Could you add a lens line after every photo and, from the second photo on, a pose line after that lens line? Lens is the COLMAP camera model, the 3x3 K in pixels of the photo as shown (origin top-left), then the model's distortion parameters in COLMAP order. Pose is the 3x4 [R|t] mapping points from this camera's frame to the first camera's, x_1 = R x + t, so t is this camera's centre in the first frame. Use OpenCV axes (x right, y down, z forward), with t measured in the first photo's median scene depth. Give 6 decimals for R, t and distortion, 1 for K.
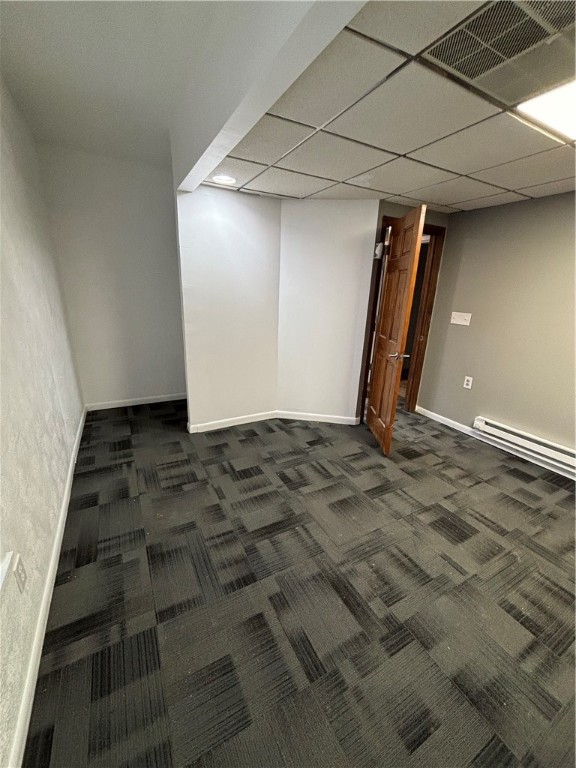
lens RADIAL K [[311.2, 0, 288.0], [0, 311.2, 384.0], [0, 0, 1]] dist [-0.001265, 0.000021]
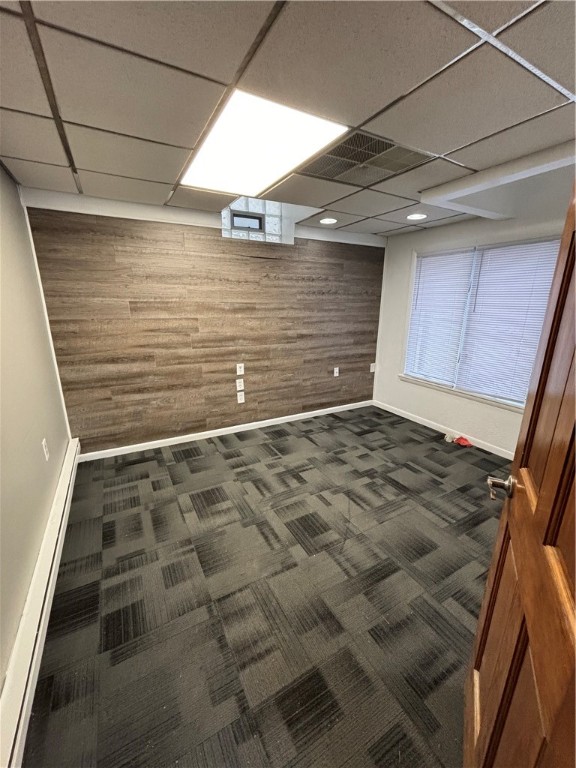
lens RADIAL K [[311.2, 0, 288.0], [0, 311.2, 384.0], [0, 0, 1]] dist [-0.001265, 0.000021]
pose [[-0.998776, -0.043088, -0.024286, 0.622848], [-0.049362, 0.837333, 0.544460, -0.479188], [-0.003124, 0.544992, -0.838435, 1.559845]]
